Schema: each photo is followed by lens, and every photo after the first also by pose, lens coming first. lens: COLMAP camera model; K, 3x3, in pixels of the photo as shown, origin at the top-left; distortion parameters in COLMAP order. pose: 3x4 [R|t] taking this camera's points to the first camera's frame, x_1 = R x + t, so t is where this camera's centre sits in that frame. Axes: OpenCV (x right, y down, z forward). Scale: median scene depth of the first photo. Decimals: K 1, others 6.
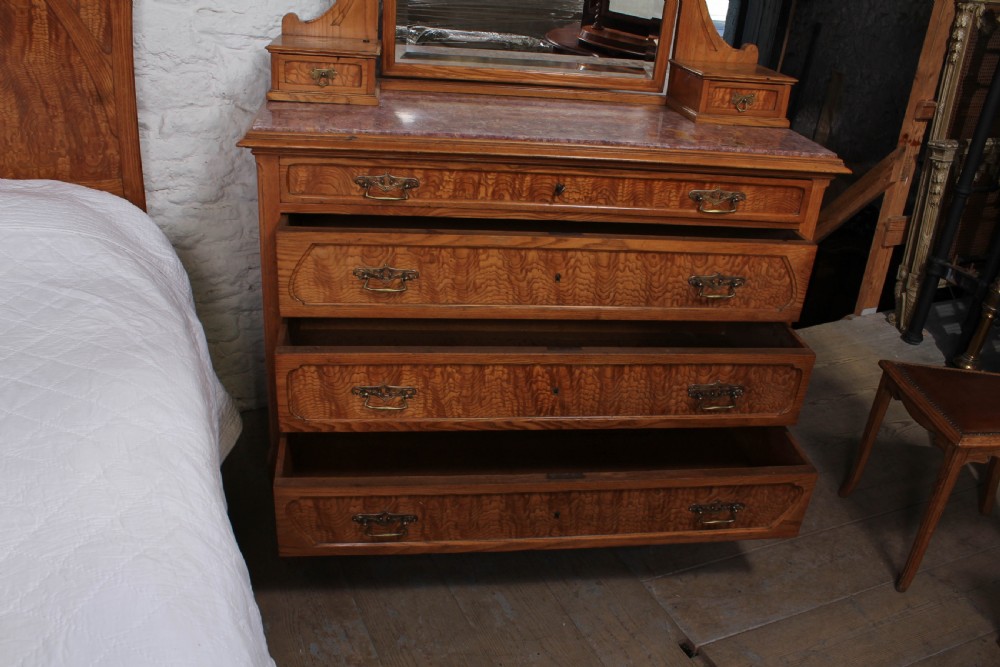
lens RADIAL K [[839.0, 0, 494.9], [0, 839.0, 343.4], [0, 0, 1]] dist [-0.167748, 0.149592]
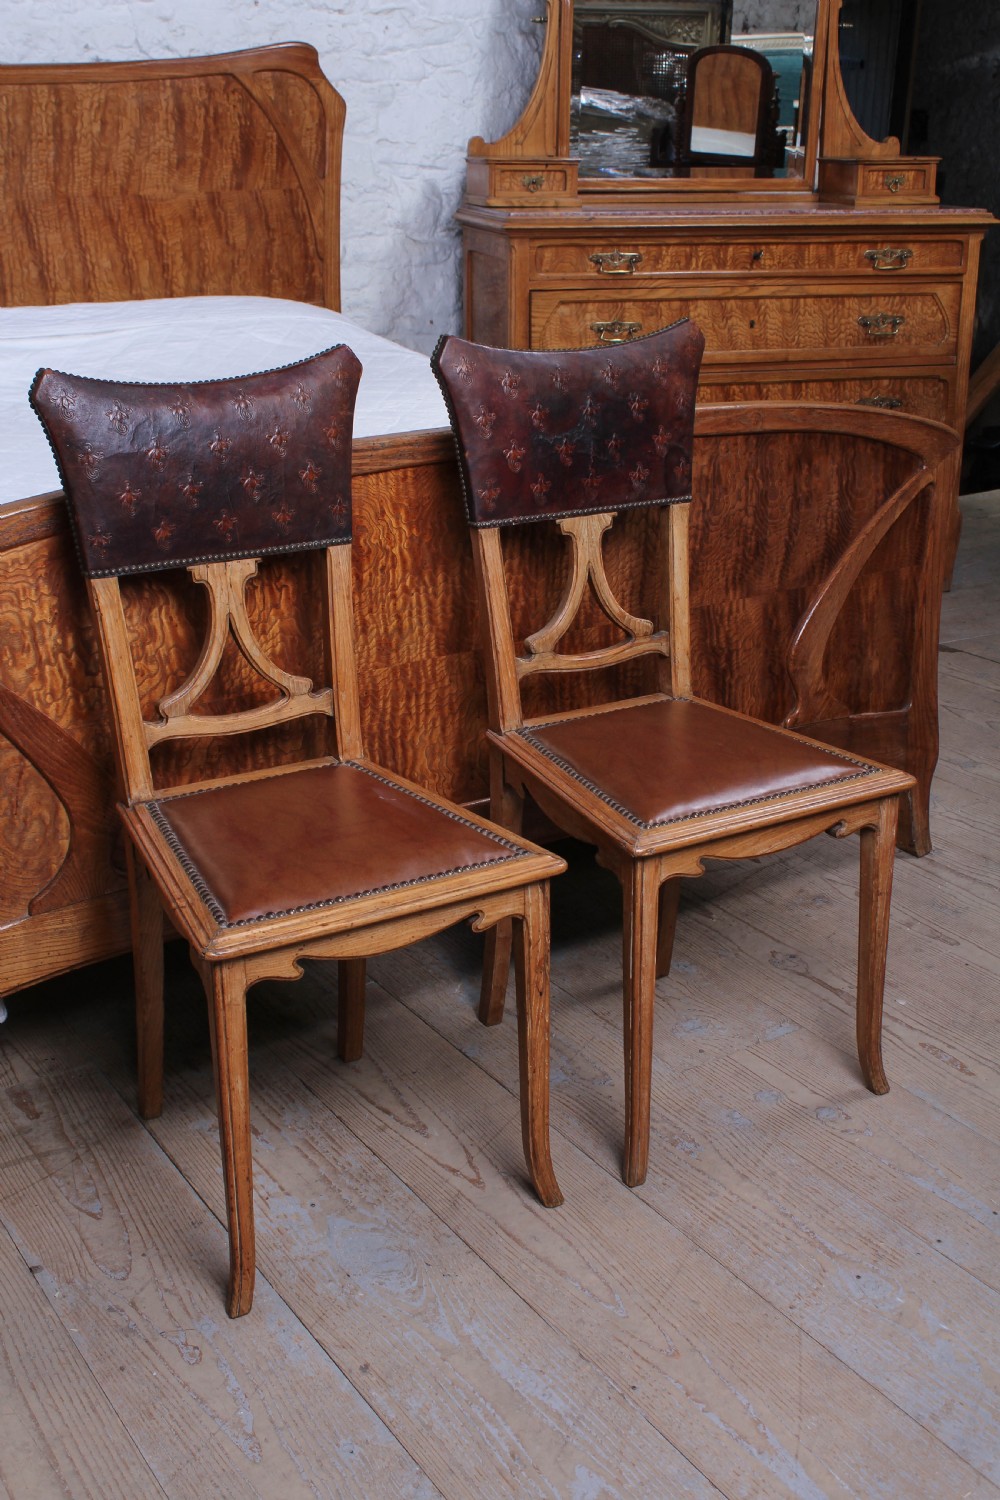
lens RADIAL K [[1688.9, 0, 494.8], [0, 1688.9, 729.6], [0, 0, 1]] dist [-0.123047, 0.179727]
pose [[0.990090, -0.113110, 0.083234, -0.452043], [0.121876, 0.986530, -0.109110, 0.552304], [-0.069771, 0.118173, 0.990539, -0.985441]]
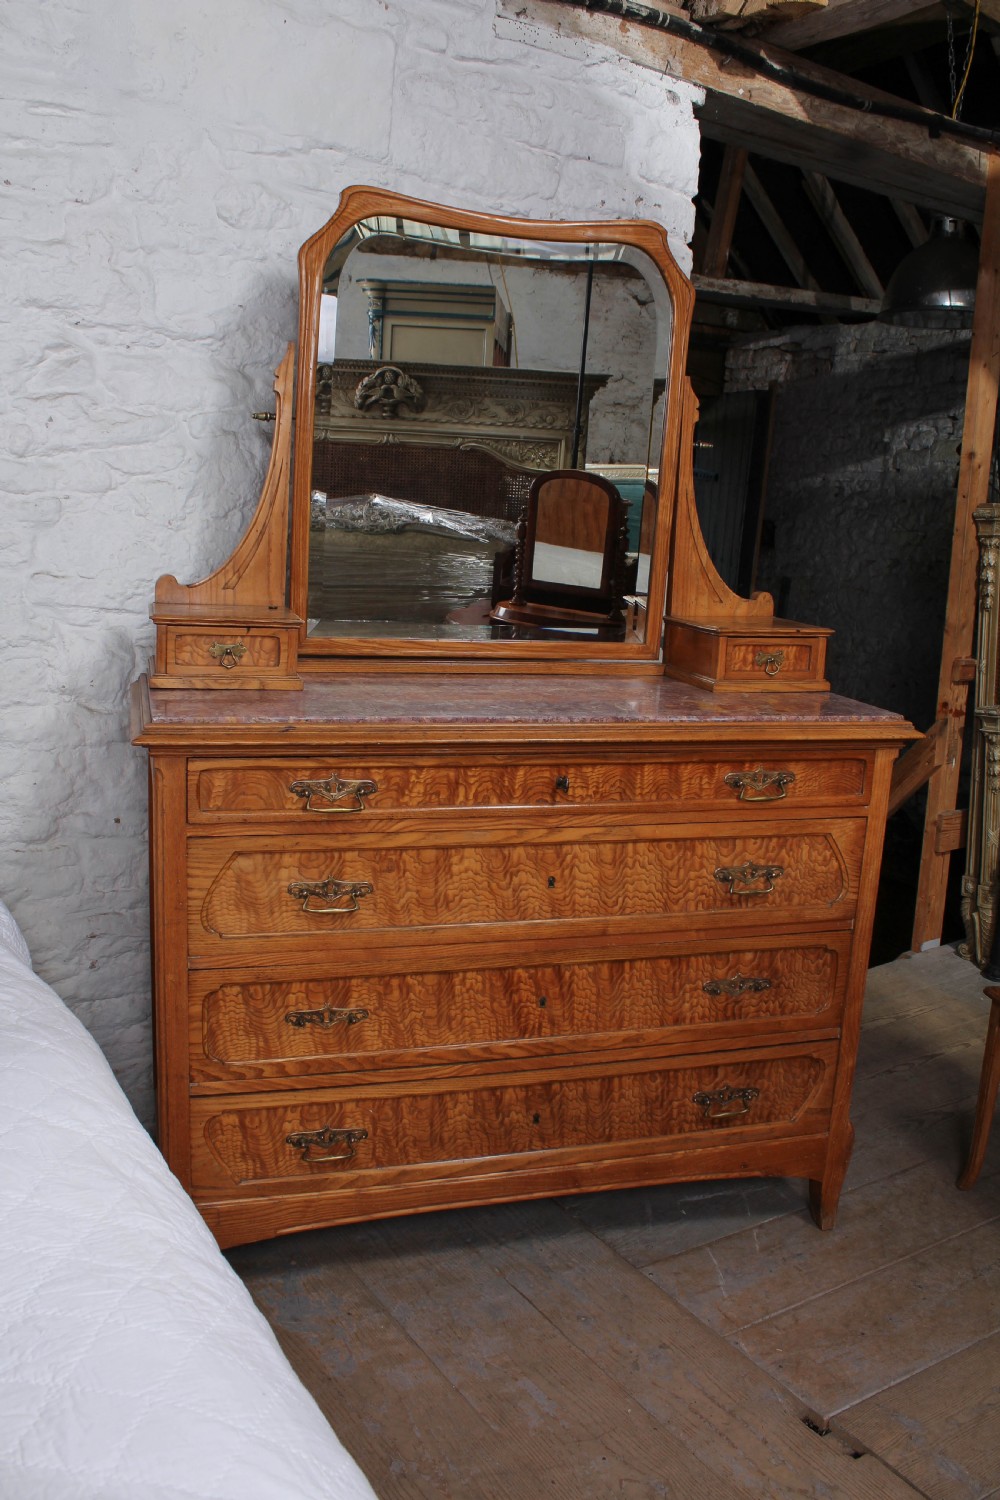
lens RADIAL K [[1249.6, 0, 502.0], [0, 1249.6, 740.5], [0, 0, 1]] dist [-0.165798, 0.143178]
pose [[0.987422, -0.055645, 0.147989, -0.113370], [0.092387, 0.962658, -0.254469, 0.045872], [-0.128303, 0.264941, 0.955691, -0.059454]]
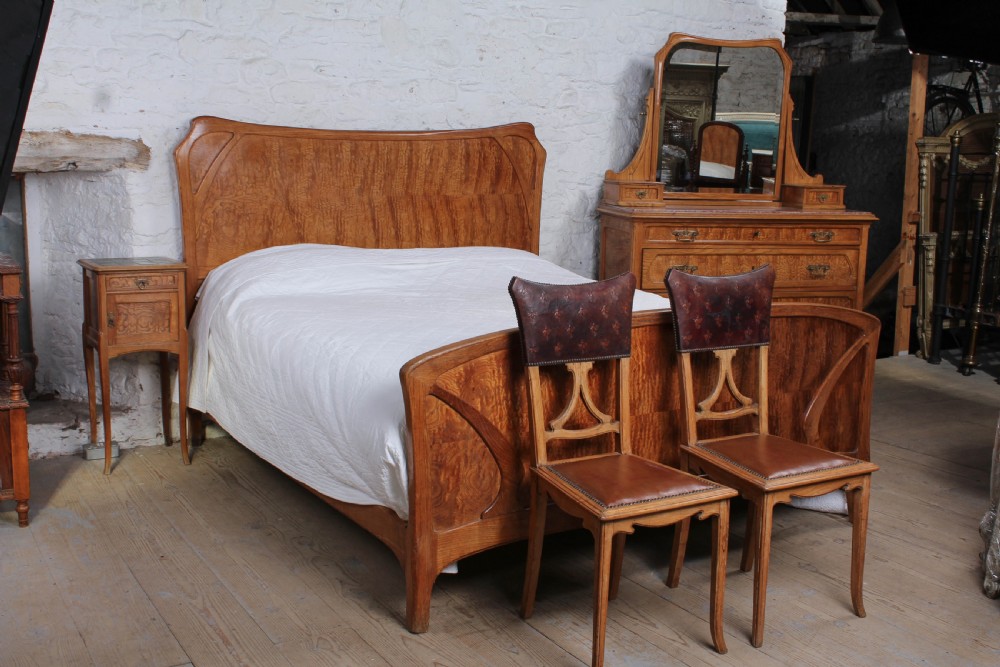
lens RADIAL K [[1074.6, 0, 500.0], [0, 1074.6, 333.5], [0, 0, 1]] dist [-0.133637, 0.159585]
pose [[0.994227, -0.071162, 0.080307, -0.710599], [0.091037, 0.955588, -0.280292, 0.674525], [-0.056794, 0.285985, 0.956549, -1.359804]]
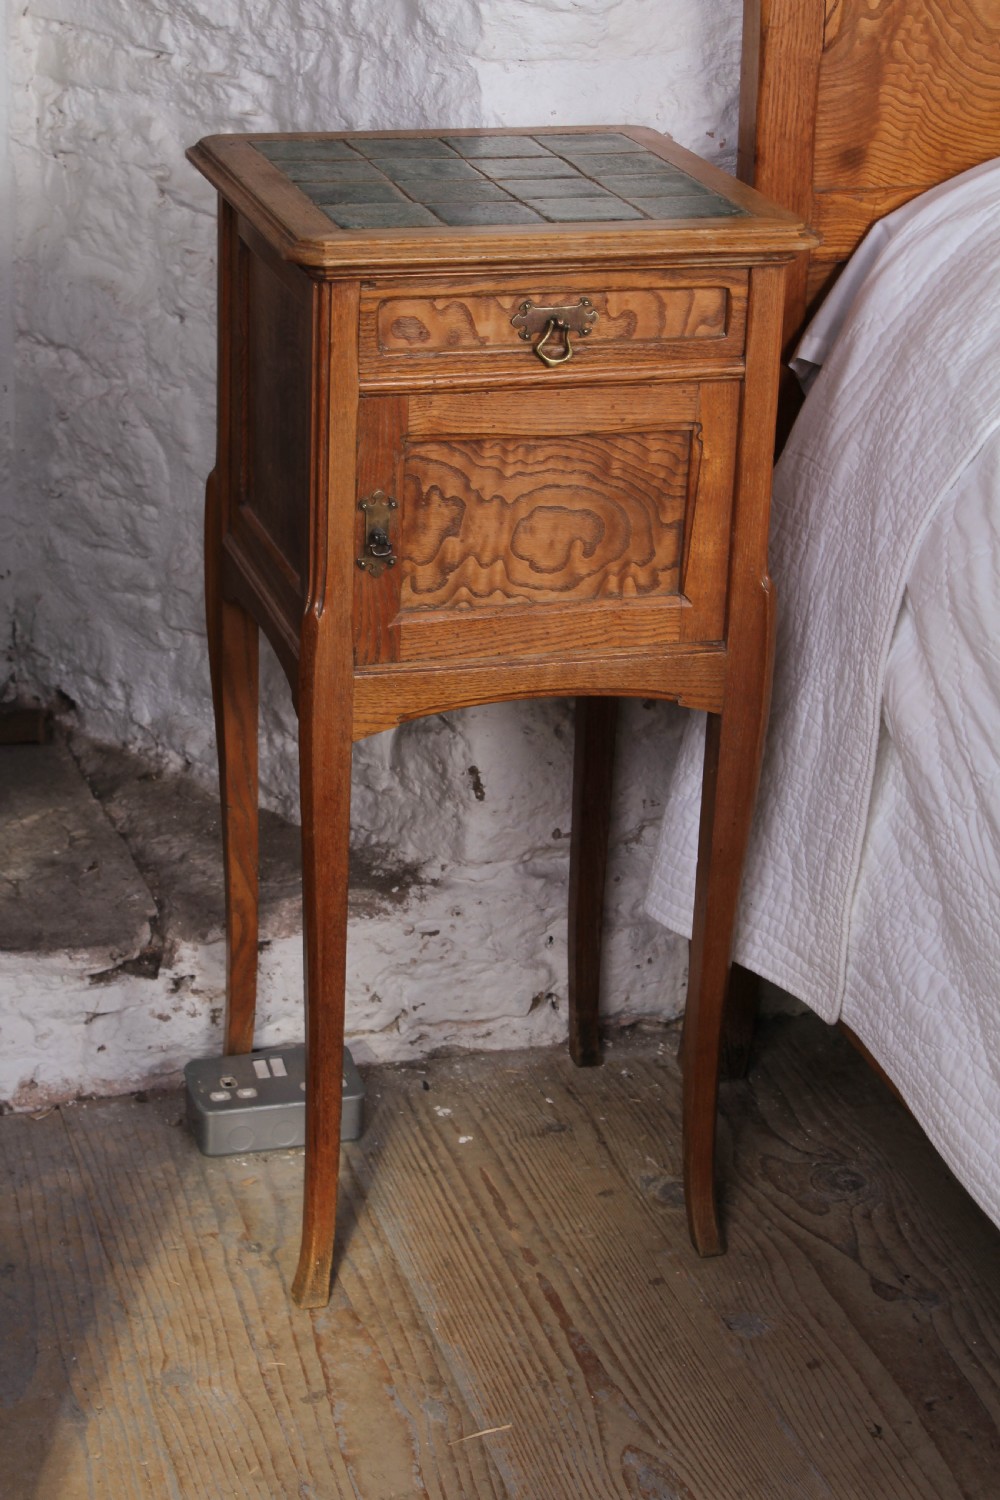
lens RADIAL K [[3086.4, 0, 500.0], [0, 3086.4, 750.0], [0, 0, 1]] dist [0.022345, 0.163349]
pose [[0.984439, 0.021379, -0.174421, -1.033735], [-0.033941, 0.997014, -0.069359, 0.197097], [0.172418, 0.074200, 0.982225, -0.478323]]
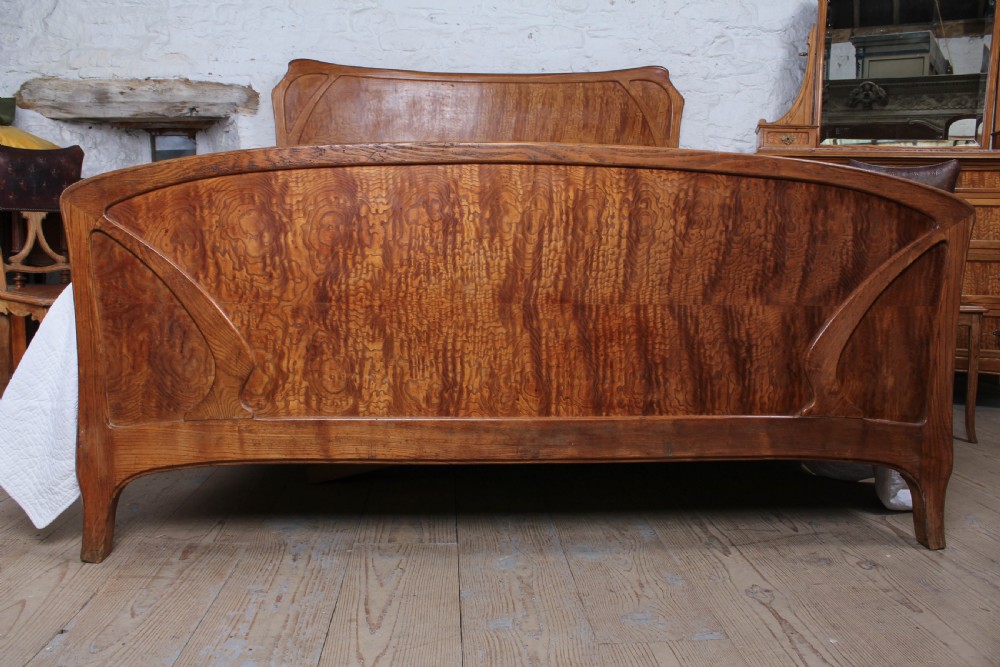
lens RADIAL K [[819.6, 0, 500.0], [0, 819.6, 333.5], [0, 0, 1]] dist [-0.166193, 0.132205]
pose [[0.928654, -0.014520, -0.370663, -0.126412], [-0.114908, 0.938823, -0.324667, 0.644903], [0.352701, 0.344095, 0.870173, -0.566681]]
